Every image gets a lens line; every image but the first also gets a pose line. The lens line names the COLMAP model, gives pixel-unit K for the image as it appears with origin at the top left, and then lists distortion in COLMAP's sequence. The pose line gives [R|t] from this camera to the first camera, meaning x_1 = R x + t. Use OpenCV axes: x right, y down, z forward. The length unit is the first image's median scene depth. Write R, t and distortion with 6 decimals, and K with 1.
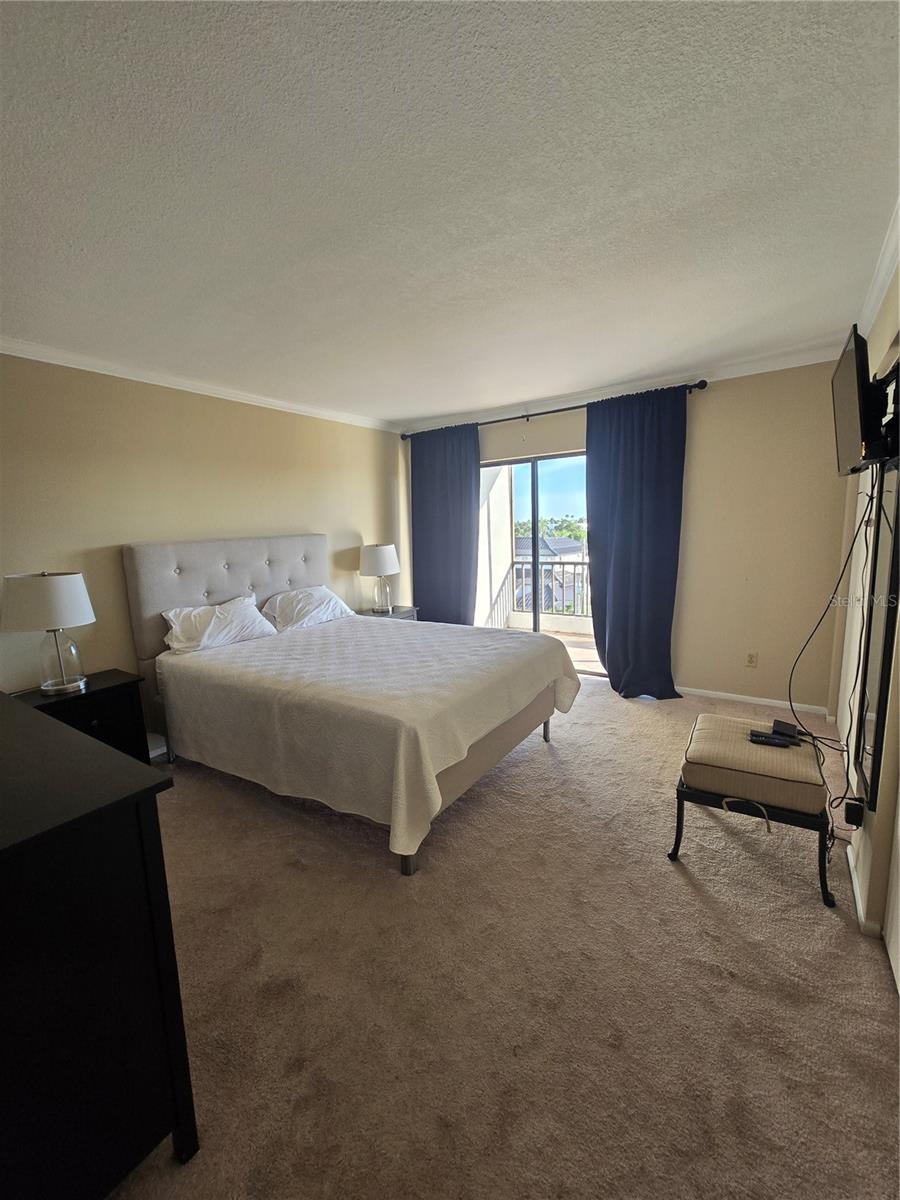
lens RADIAL K [[488.8, 0, 455.7], [0, 488.8, 599.5], [0, 0, 1]] dist [0.003395, 0.000065]
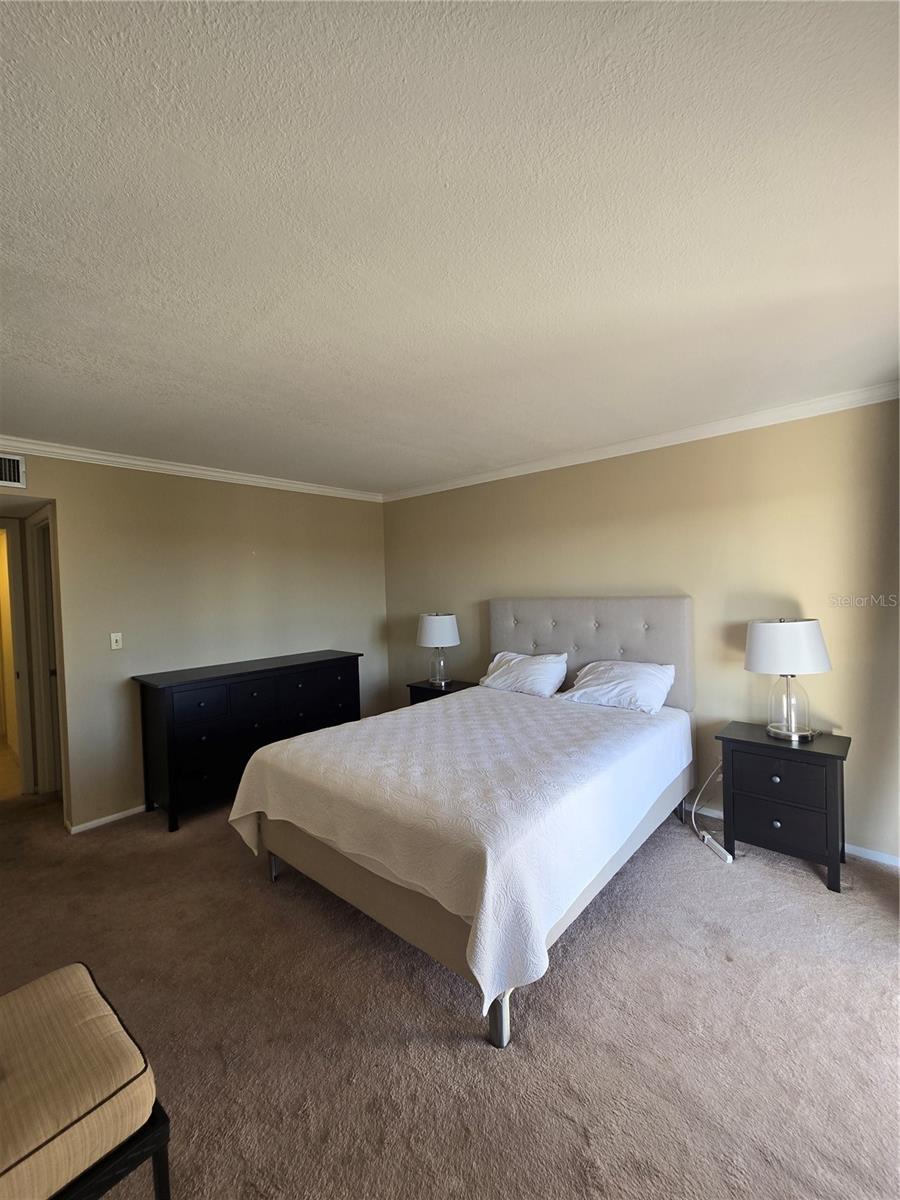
lens RADIAL K [[488.8, 0, 455.7], [0, 488.8, 599.5], [0, 0, 1]] dist [0.003395, 0.000065]
pose [[-0.117742, 0.052338, -0.991664, 0.617488], [-0.129897, 0.989218, 0.067632, -0.167220], [0.984512, 0.136777, -0.109674, 0.923073]]
